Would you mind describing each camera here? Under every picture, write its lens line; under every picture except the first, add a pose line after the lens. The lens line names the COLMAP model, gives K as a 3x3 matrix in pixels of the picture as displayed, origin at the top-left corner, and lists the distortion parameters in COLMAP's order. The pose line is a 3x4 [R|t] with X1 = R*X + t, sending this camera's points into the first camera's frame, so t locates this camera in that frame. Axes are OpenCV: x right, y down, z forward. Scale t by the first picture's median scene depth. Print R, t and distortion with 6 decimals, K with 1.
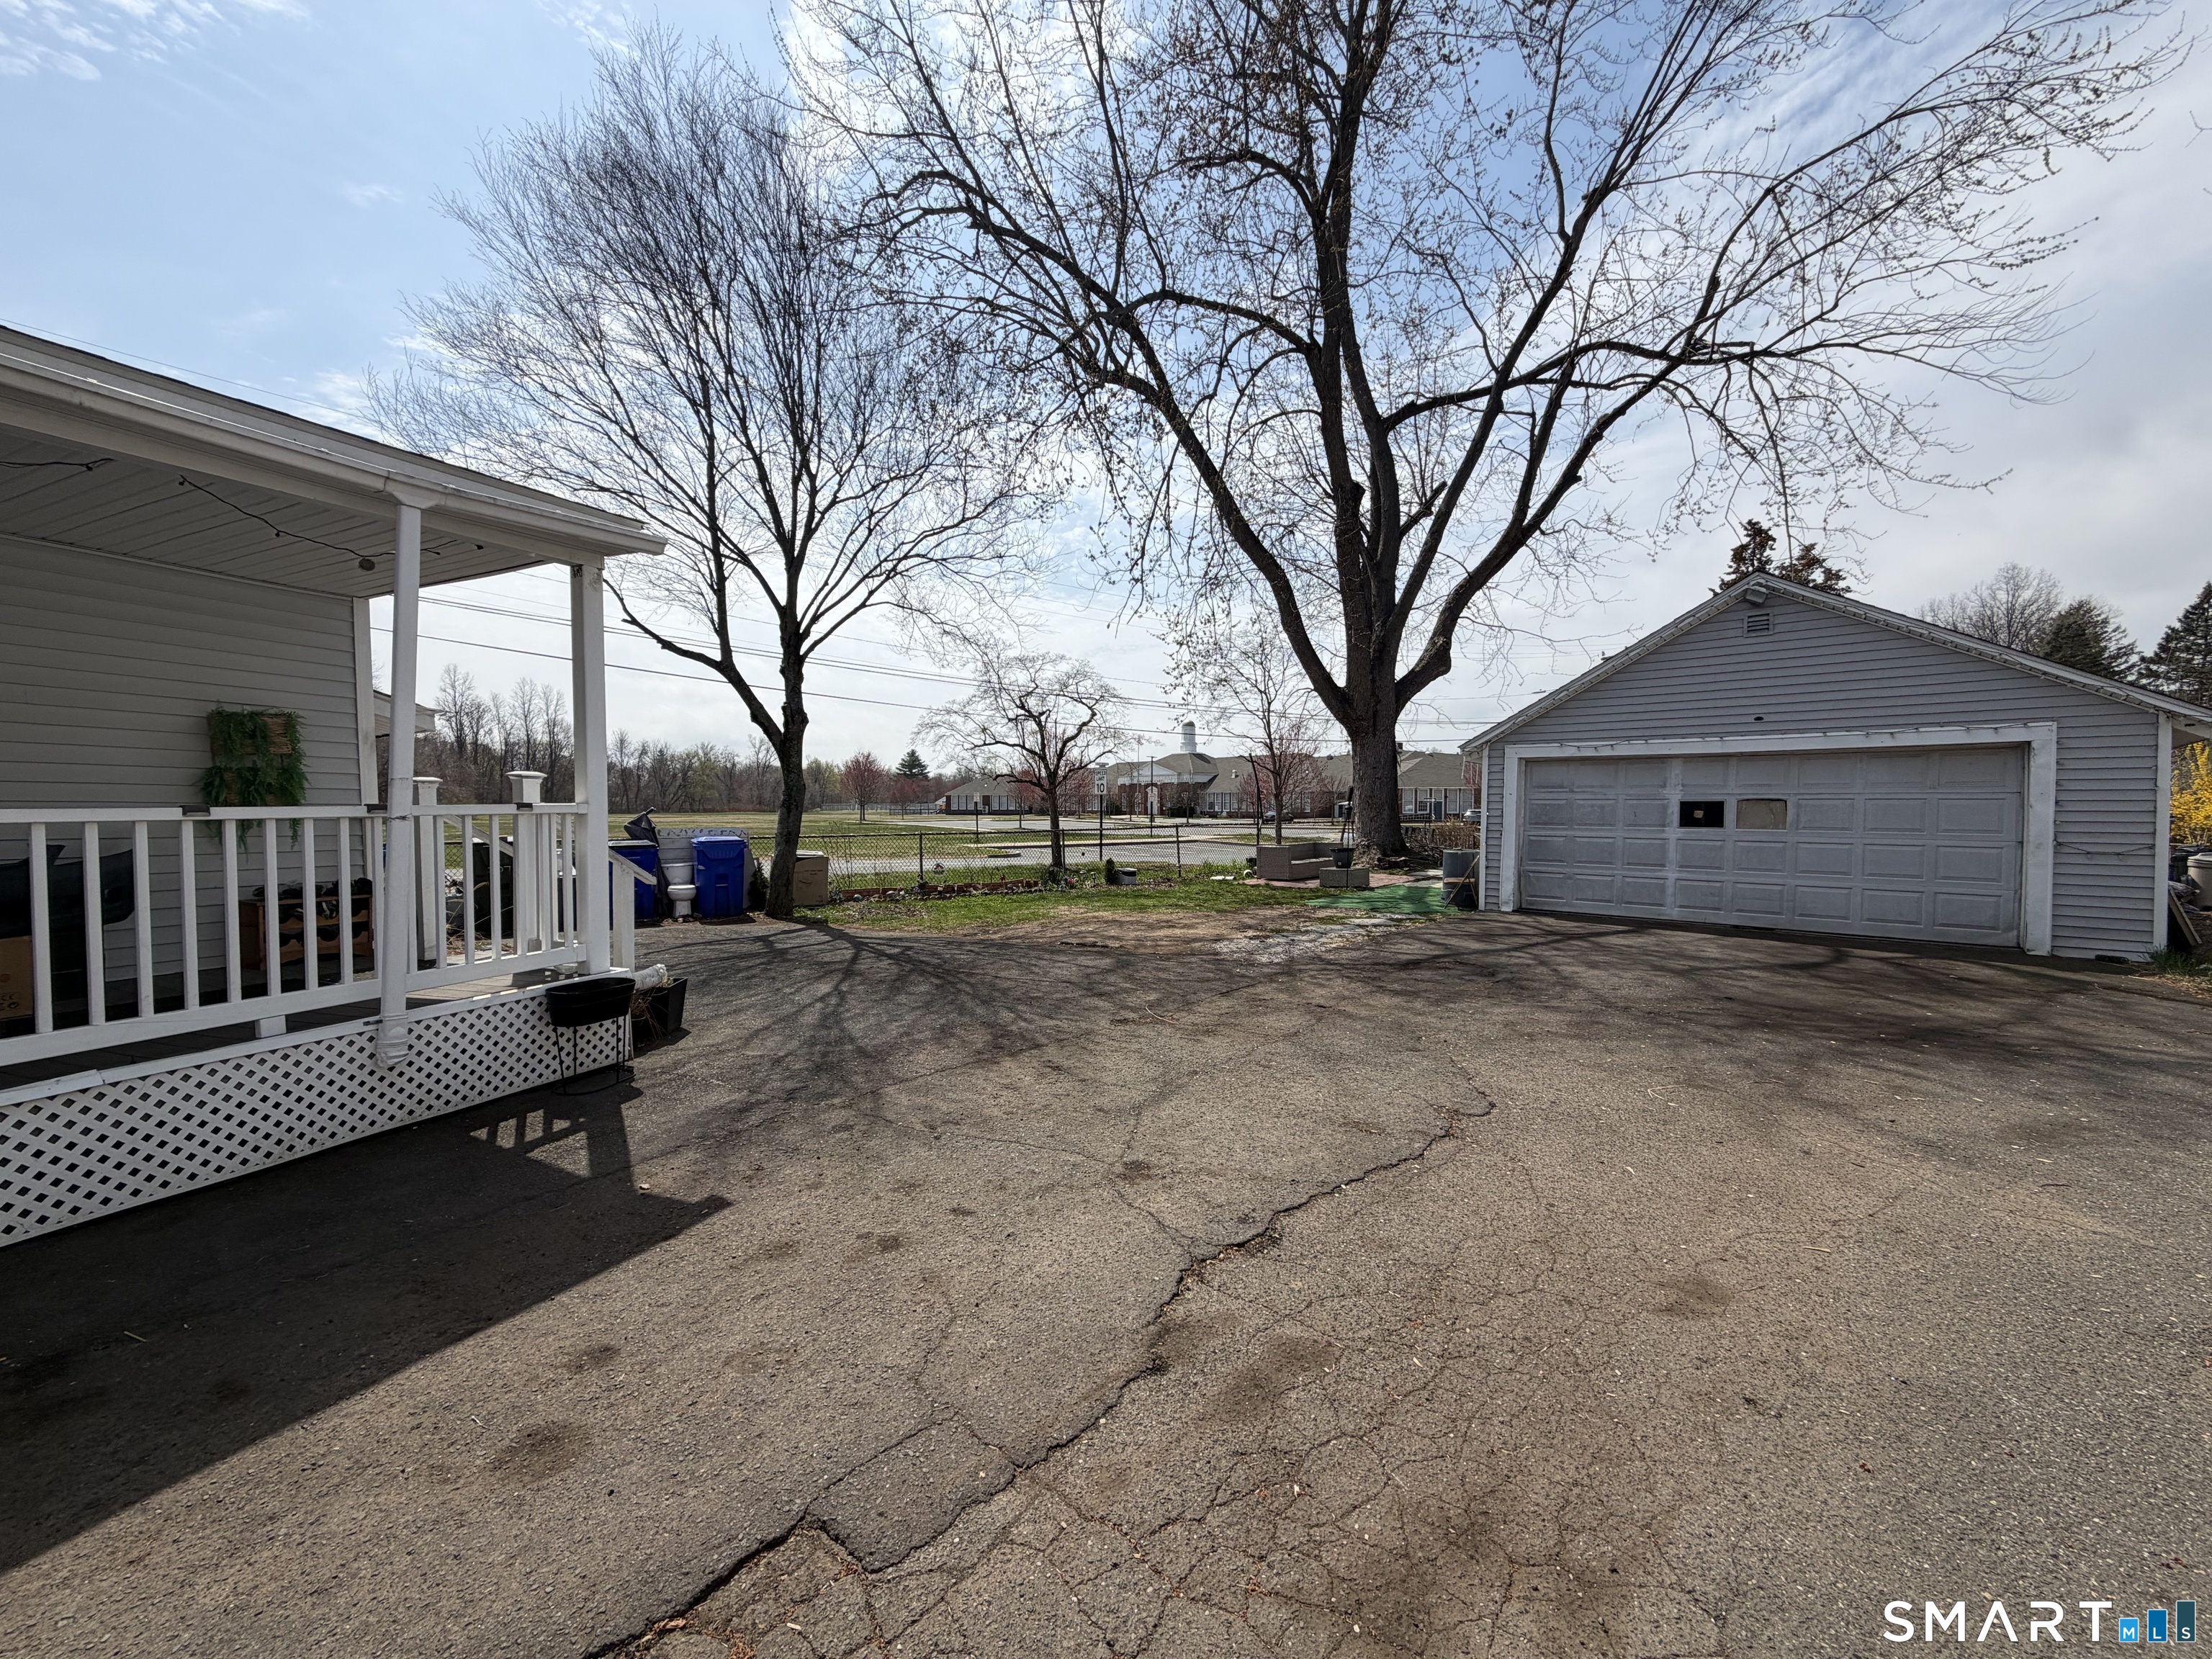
lens RADIAL K [[881.7, 0, 1100.4], [0, 881.7, 830.1], [0, 0, 1]] dist [-0.000205, -0.000009]
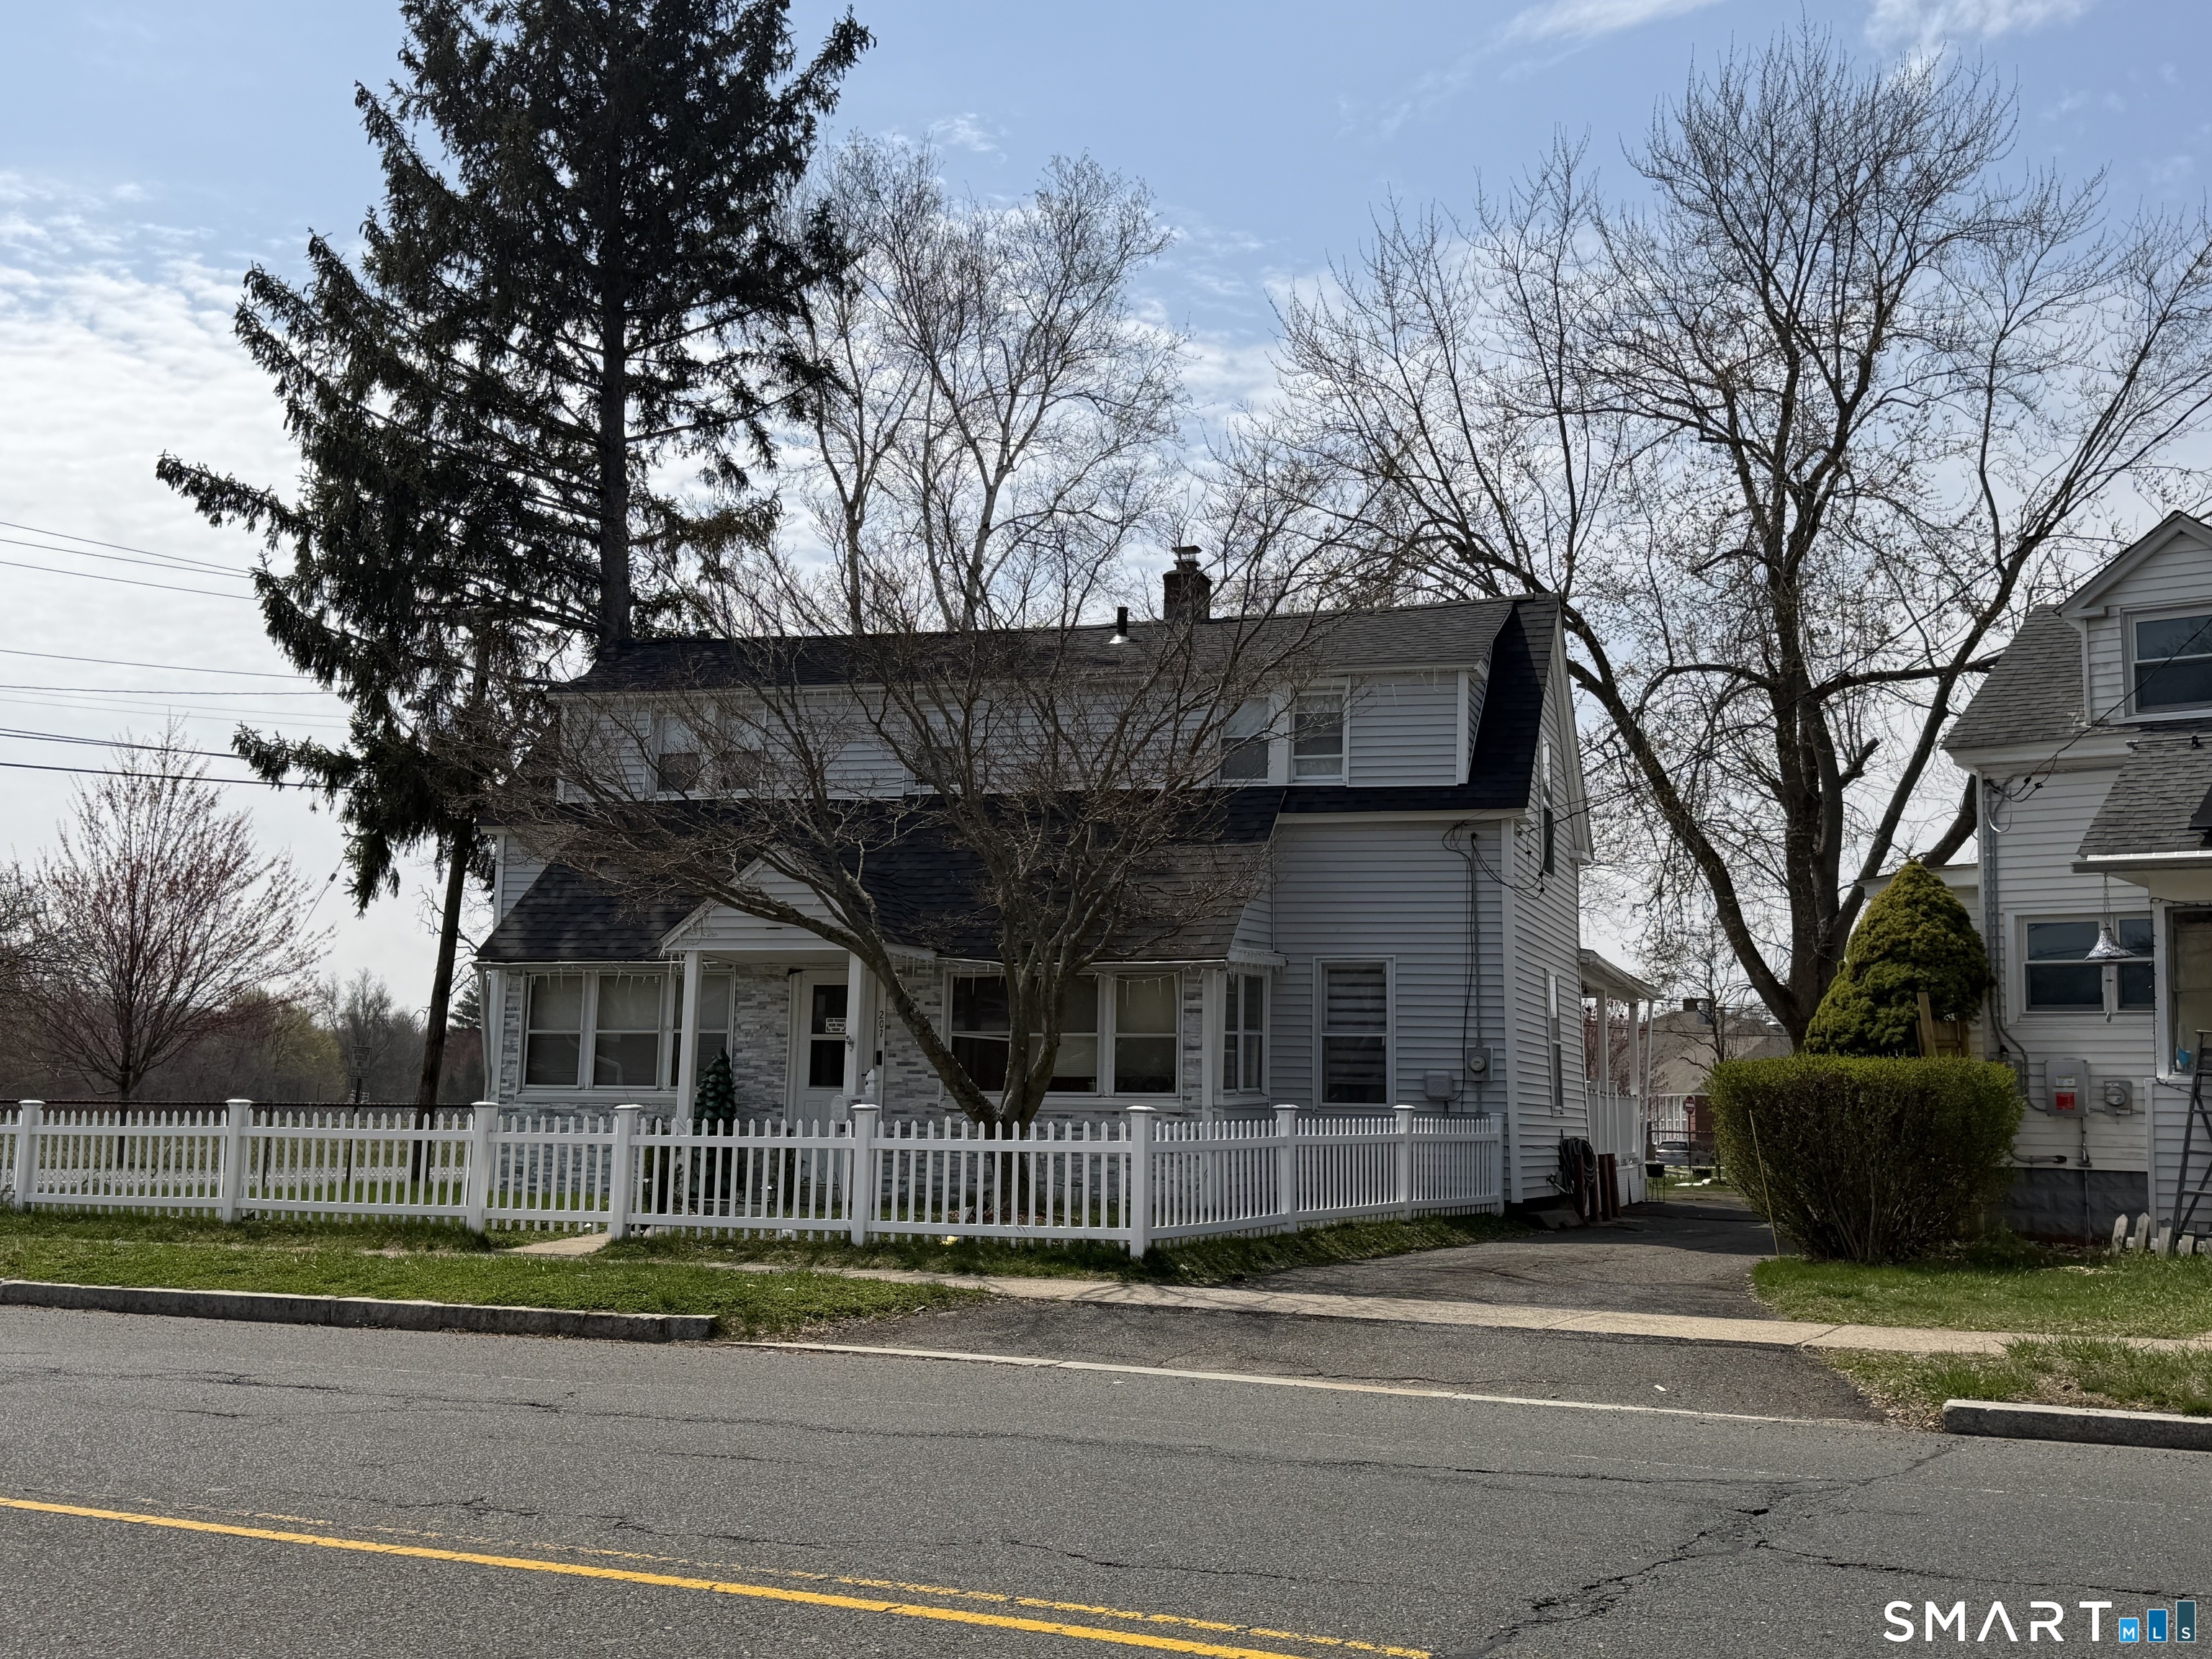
lens RADIAL K [[2239.9, 0, 1127.2], [0, 2239.9, 817.7], [0, 0, 1]] dist [0.213462, -0.463703]
pose [[0.994367, 0.038643, 0.098692, -0.706214], [-0.022245, 0.986517, -0.162141, 0.073139], [-0.103627, 0.159033, 0.981820, -1.402789]]
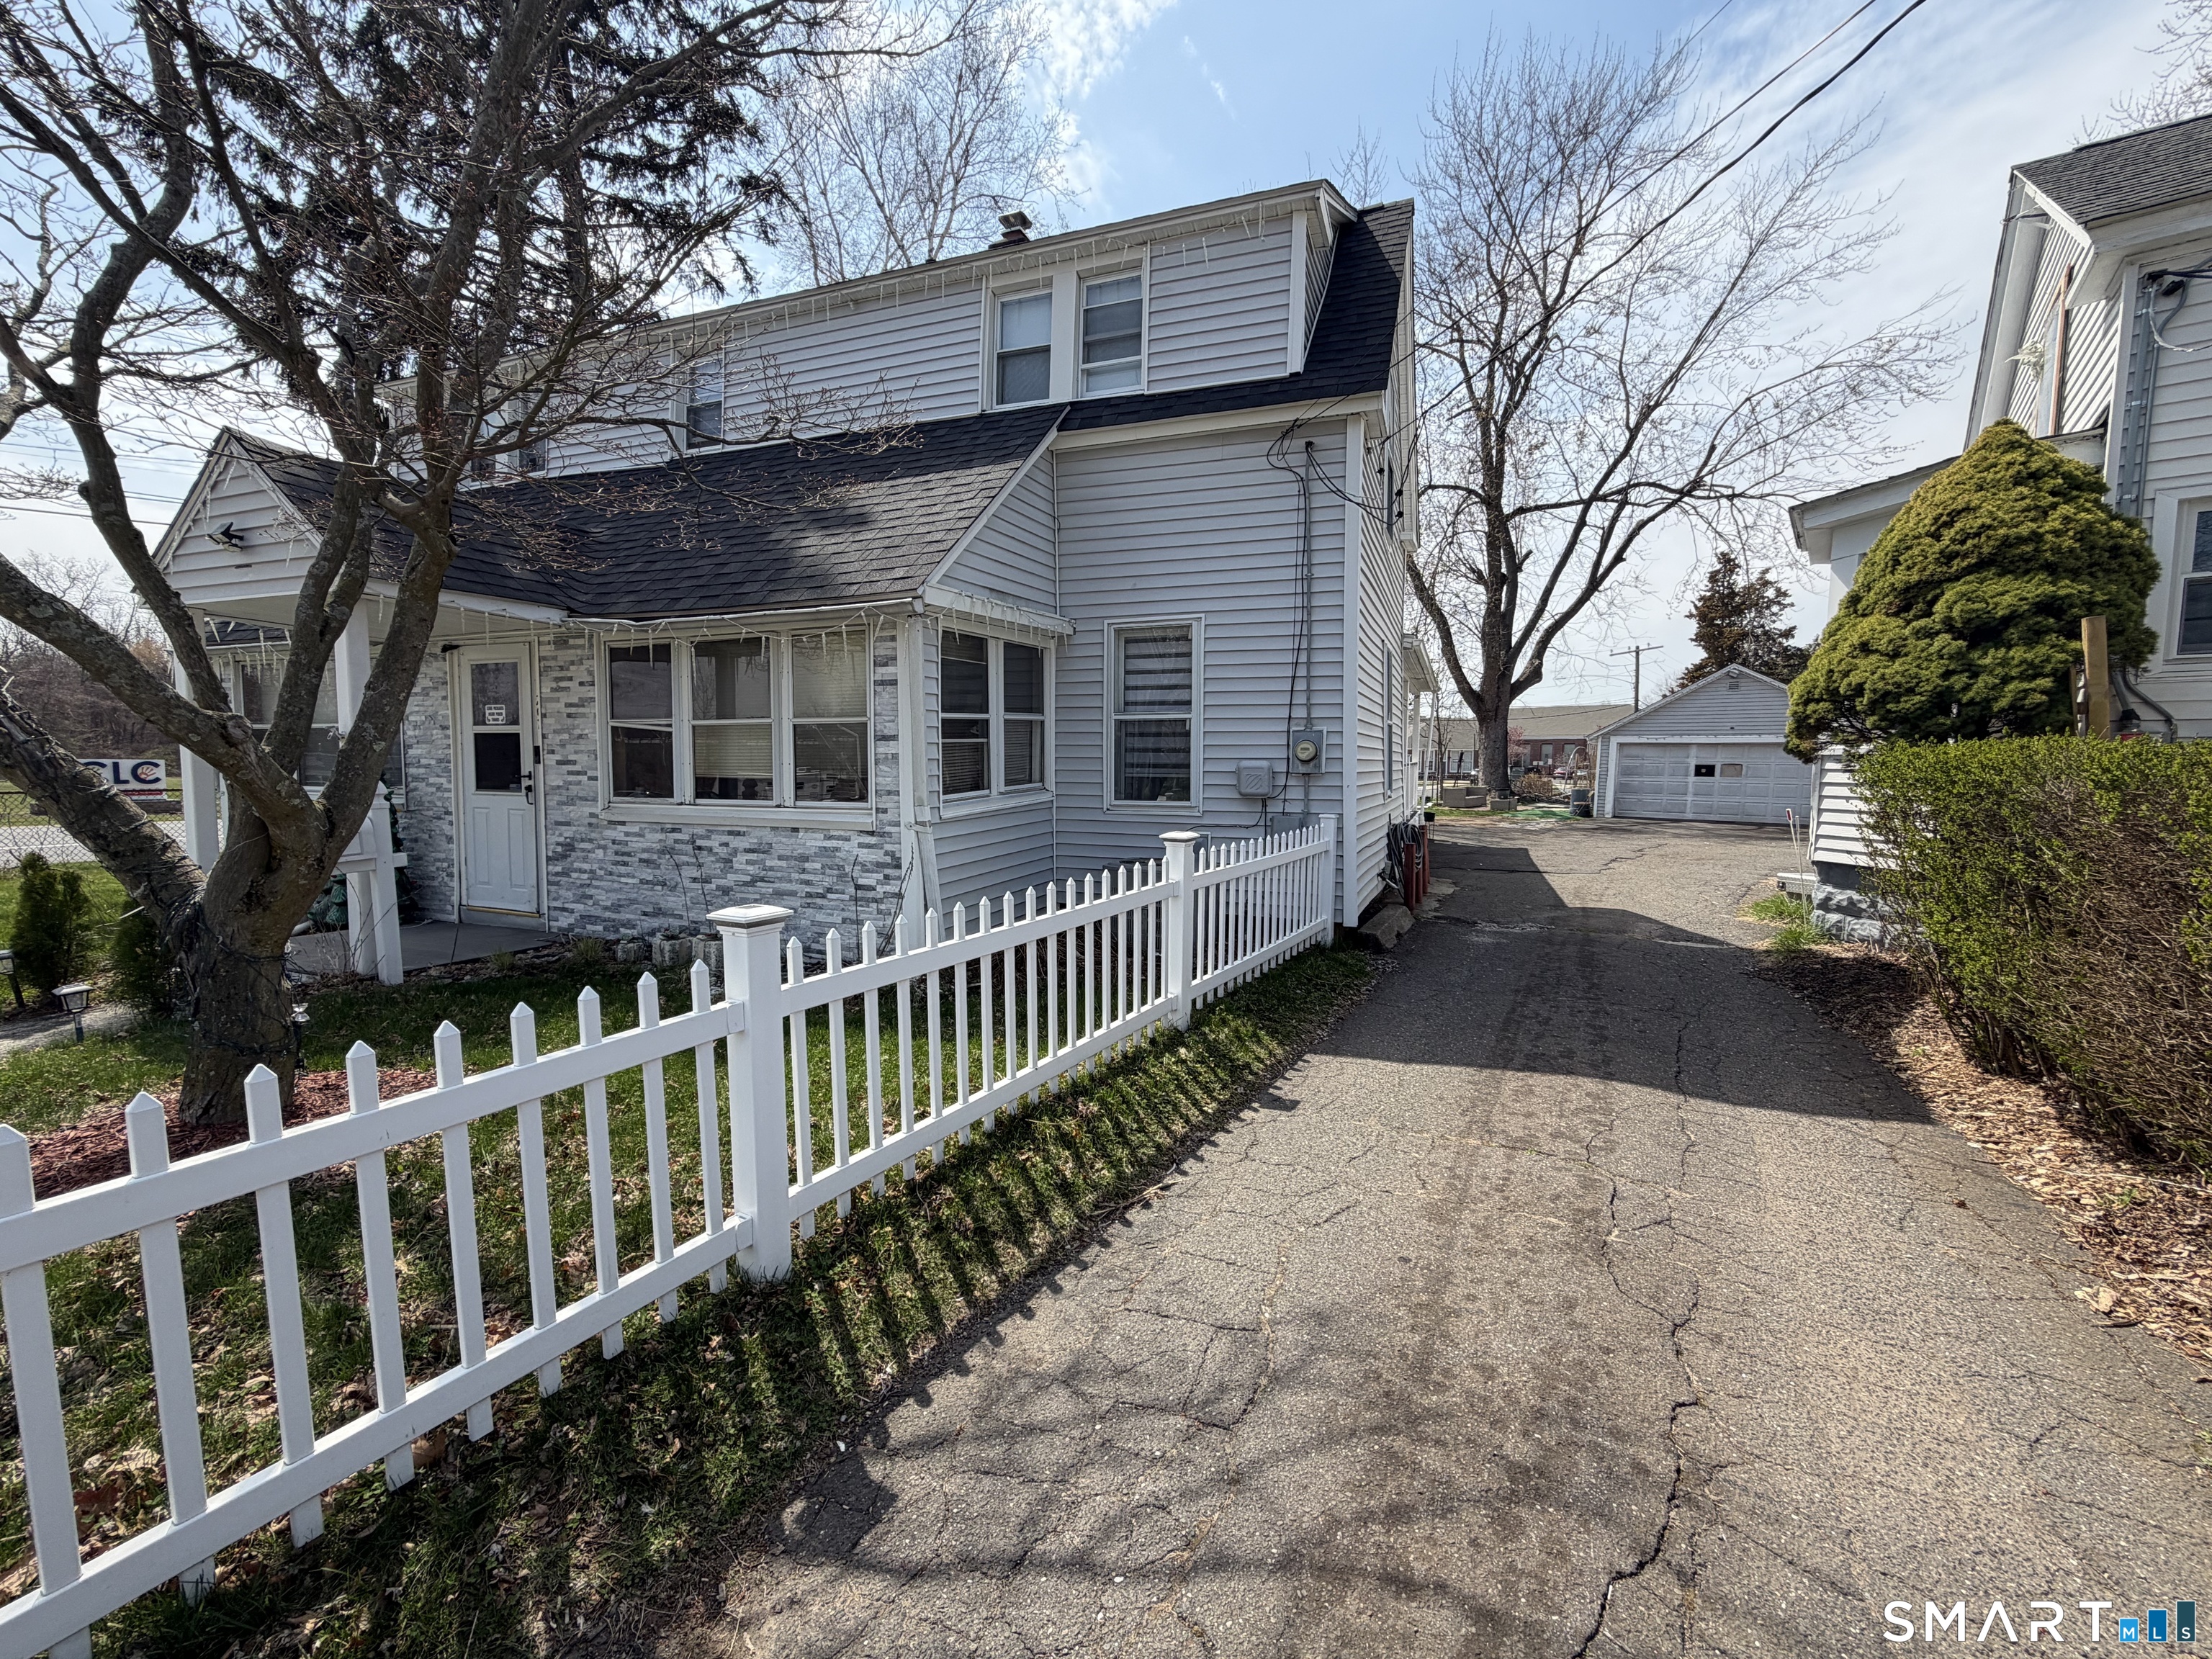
lens RADIAL K [[896.3, 0, 1106.0], [0, 896.3, 829.5], [0, 0, 1]] dist [-0.004529, -0.000301]
pose [[0.998825, 0.009315, 0.047553, -0.512691], [-0.011519, 0.998861, 0.046299, 0.023817], [-0.047067, -0.046792, 0.997795, -0.650578]]
